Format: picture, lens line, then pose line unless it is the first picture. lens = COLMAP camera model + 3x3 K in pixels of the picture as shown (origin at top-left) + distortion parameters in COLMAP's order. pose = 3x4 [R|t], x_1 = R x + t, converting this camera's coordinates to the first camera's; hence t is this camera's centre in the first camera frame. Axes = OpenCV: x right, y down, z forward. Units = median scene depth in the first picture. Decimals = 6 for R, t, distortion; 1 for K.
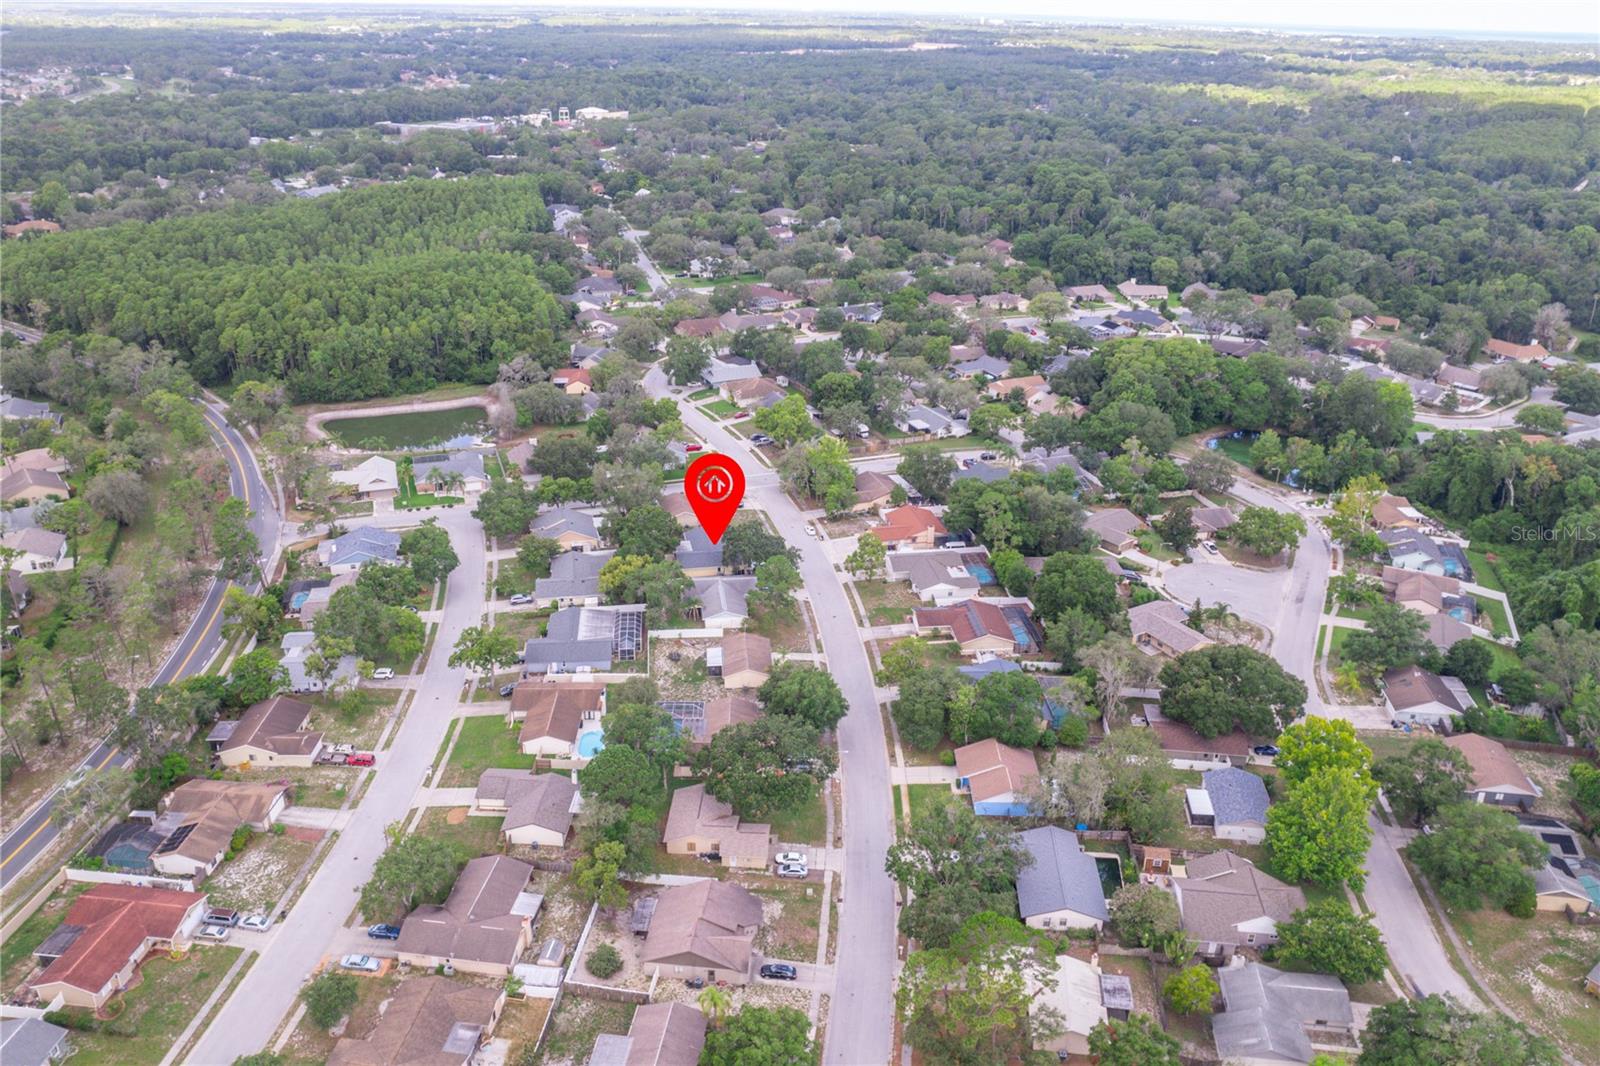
lens RADIAL K [[1209.0, 0, 806.0], [0, 1209.0, 532.5], [0, 0, 1]] dist [-0.060267, 0.029592]
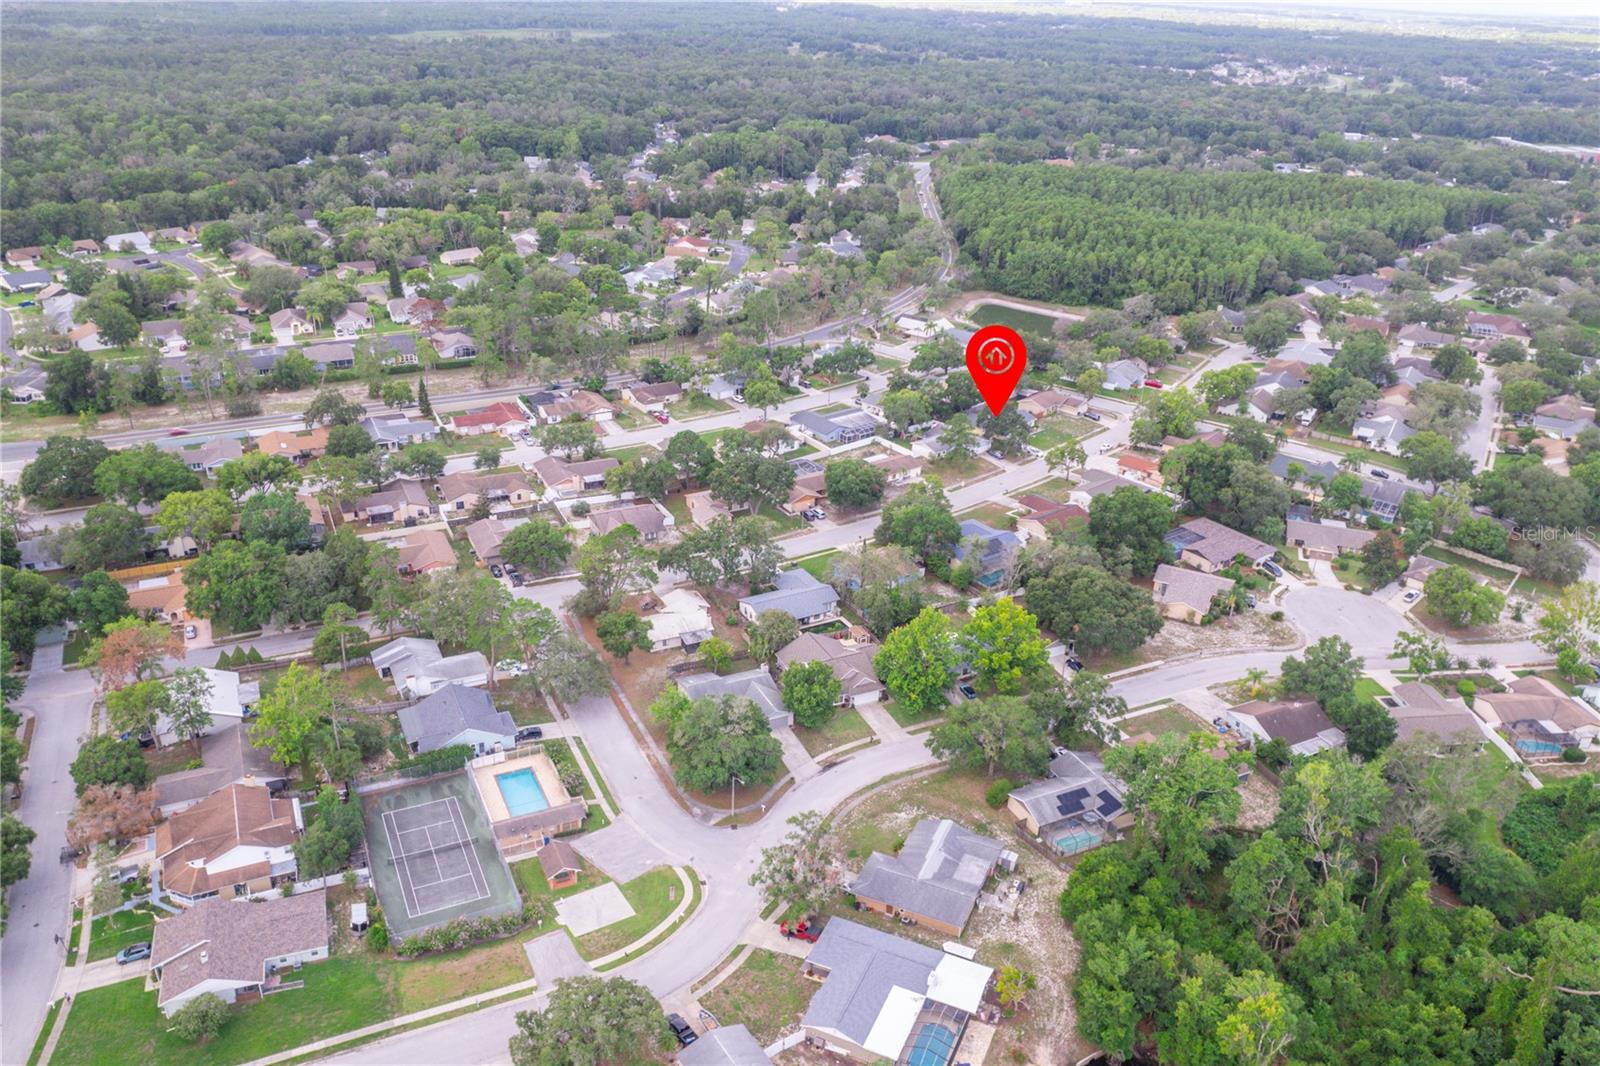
lens RADIAL K [[1209.0, 0, 806.0], [0, 1209.0, 532.5], [0, 0, 1]] dist [-0.060267, 0.029592]
pose [[0.541385, 0.355716, -0.761819, 0.778480], [-0.362766, 0.916239, 0.170021, -0.019269], [0.758488, 0.184315, 0.625079, 0.081394]]
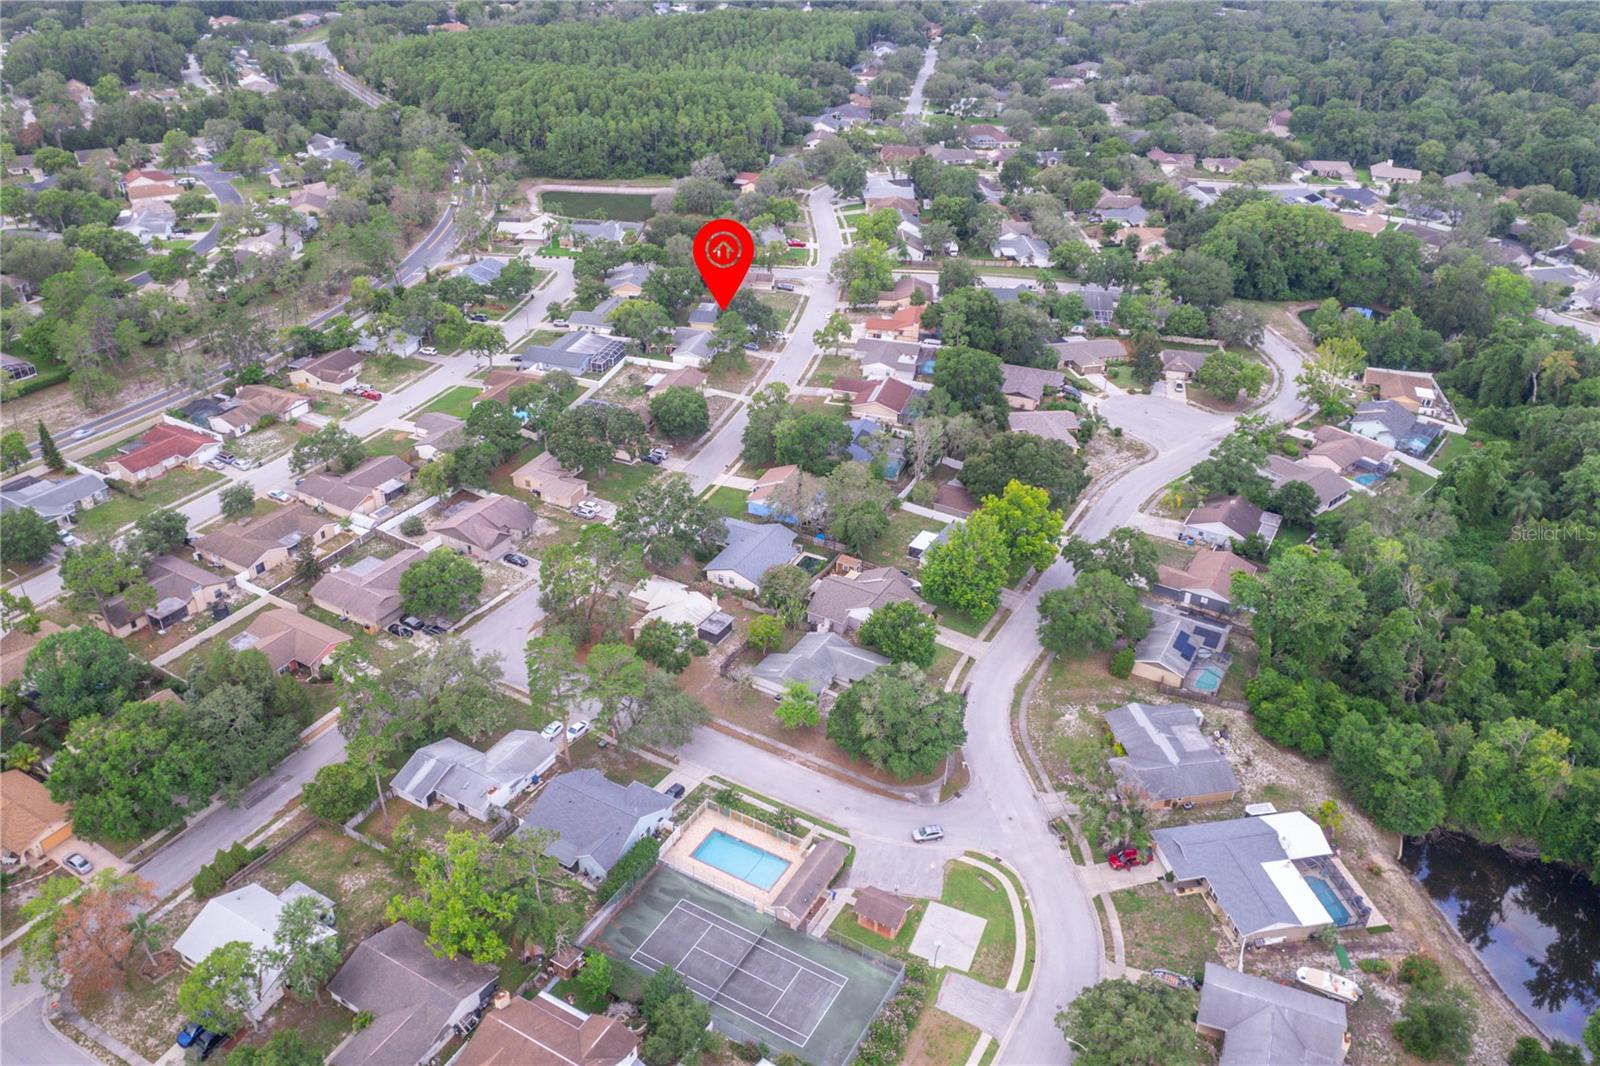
lens RADIAL K [[1209.0, 0, 806.0], [0, 1209.0, 532.5], [0, 0, 1]] dist [-0.060267, 0.029592]
pose [[0.922707, 0.201538, -0.328625, 0.417091], [-0.166433, 0.977181, 0.131974, 0.054489], [0.347724, -0.067080, 0.935194, -0.102476]]
